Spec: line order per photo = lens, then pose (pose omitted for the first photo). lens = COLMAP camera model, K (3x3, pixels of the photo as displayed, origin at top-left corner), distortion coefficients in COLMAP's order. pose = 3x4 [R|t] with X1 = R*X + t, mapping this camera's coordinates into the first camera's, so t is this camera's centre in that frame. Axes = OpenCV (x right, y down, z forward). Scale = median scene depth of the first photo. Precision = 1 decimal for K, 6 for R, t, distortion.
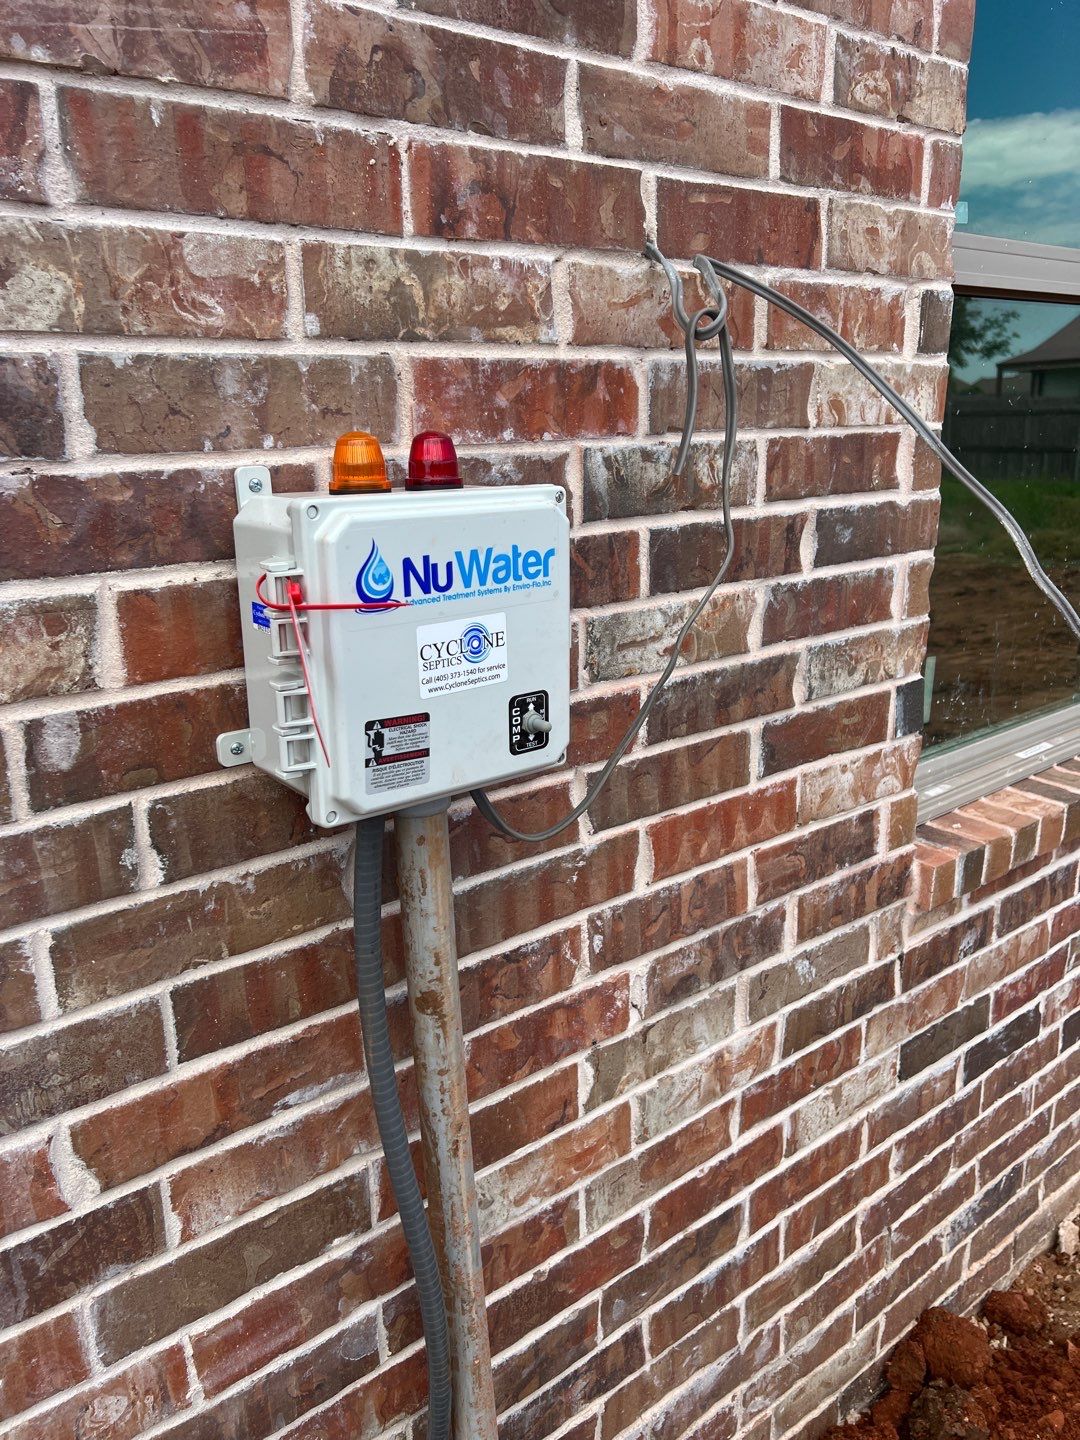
lens RADIAL K [[1072.7, 0, 530.5], [0, 1072.7, 718.4], [0, 0, 1]] dist [0.049658, -0.060055]
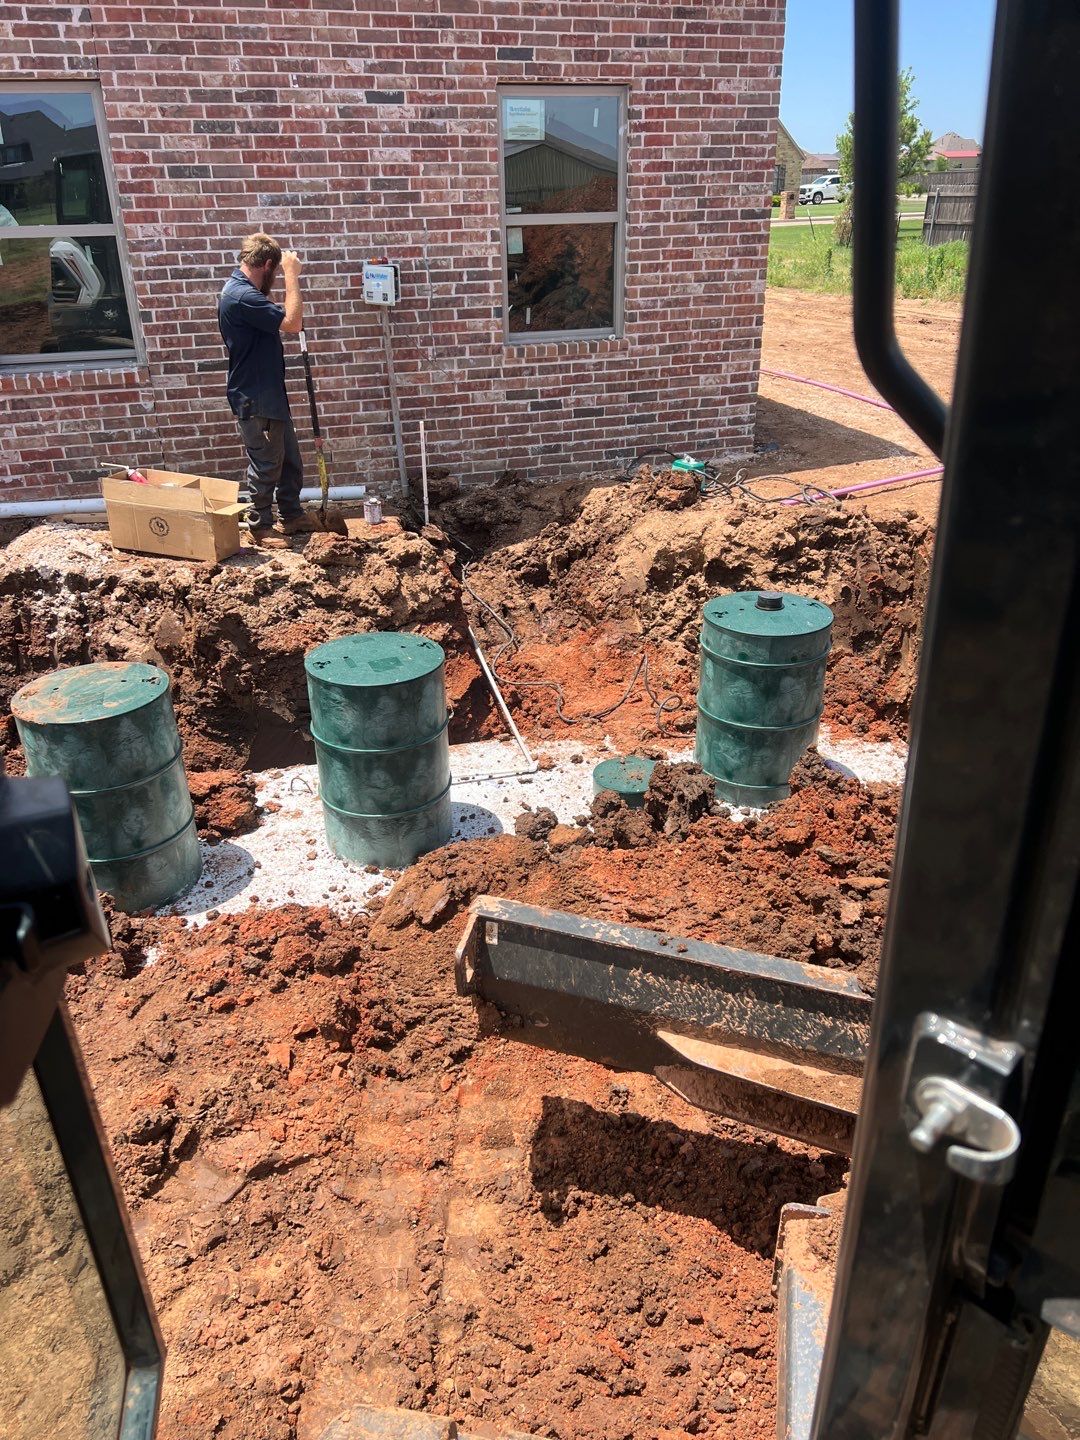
lens RADIAL K [[1072.7, 0, 532.6], [0, 1072.7, 731.6], [0, 0, 1]] dist [0.049658, -0.060055]
pose [[0.940464, 0.160678, -0.299516, 2.816938], [-0.096901, 0.971385, 0.216846, 0.952899], [0.325788, -0.174913, 0.929122, -4.879150]]
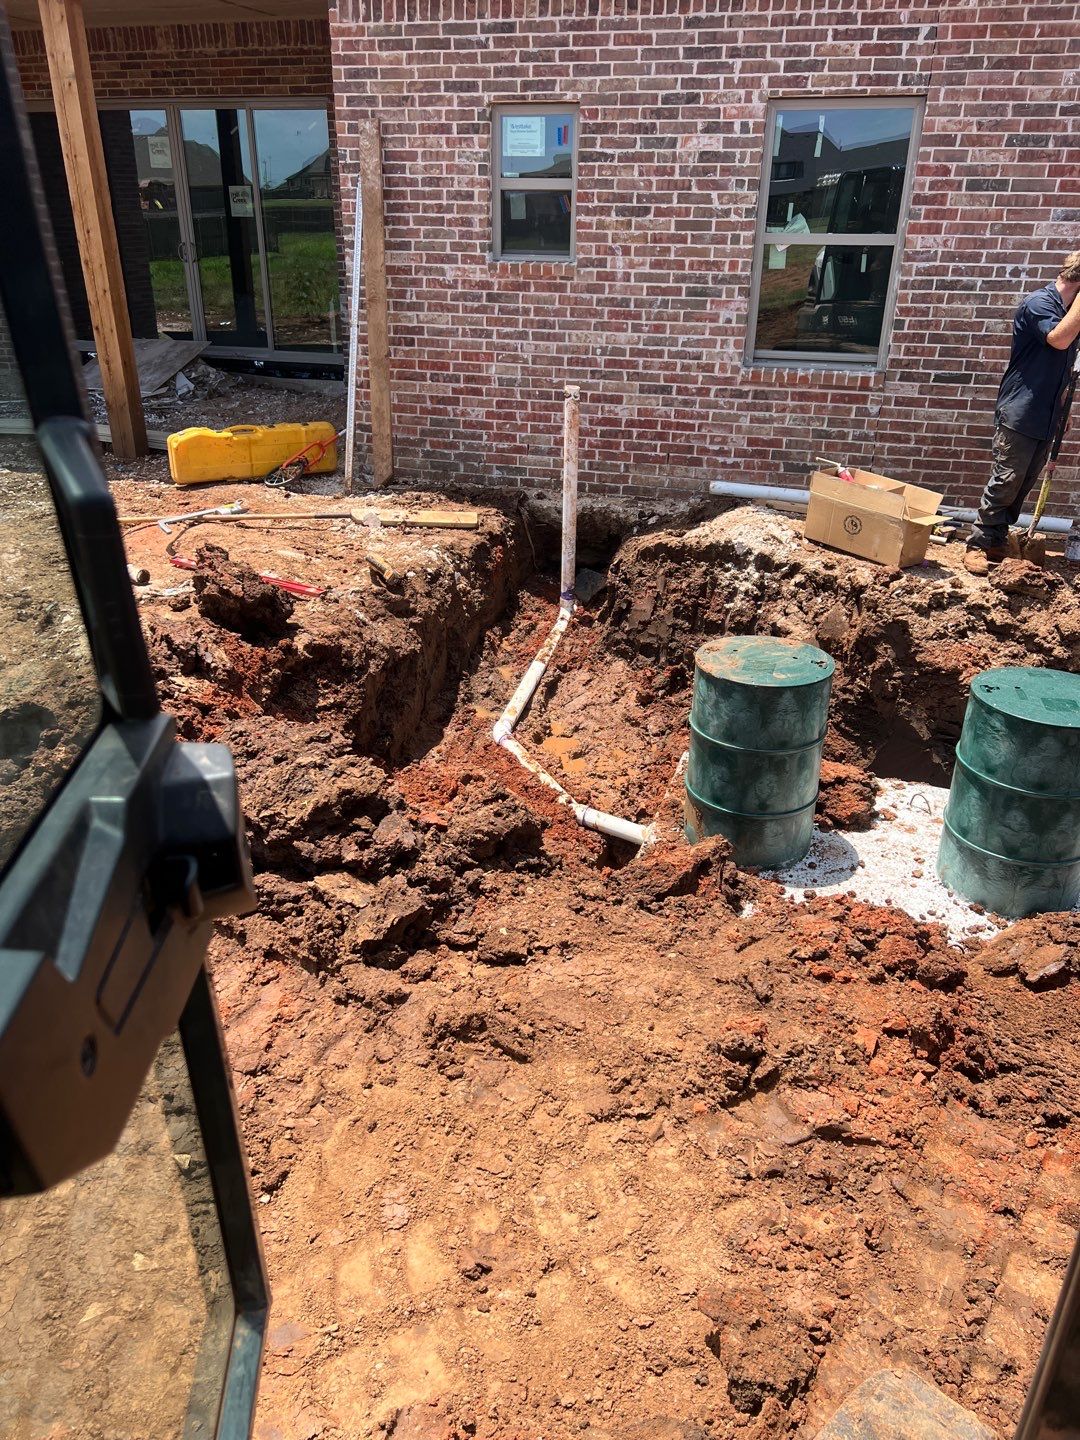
lens RADIAL K [[1072.7, 0, 533.1], [0, 1072.7, 729.1], [0, 0, 1]] dist [0.049658, -0.060055]
pose [[0.578370, 0.381056, -0.721307, 2.760156], [-0.236767, 0.924550, 0.298578, 1.008807], [0.780659, -0.001907, 0.624954, -5.075910]]
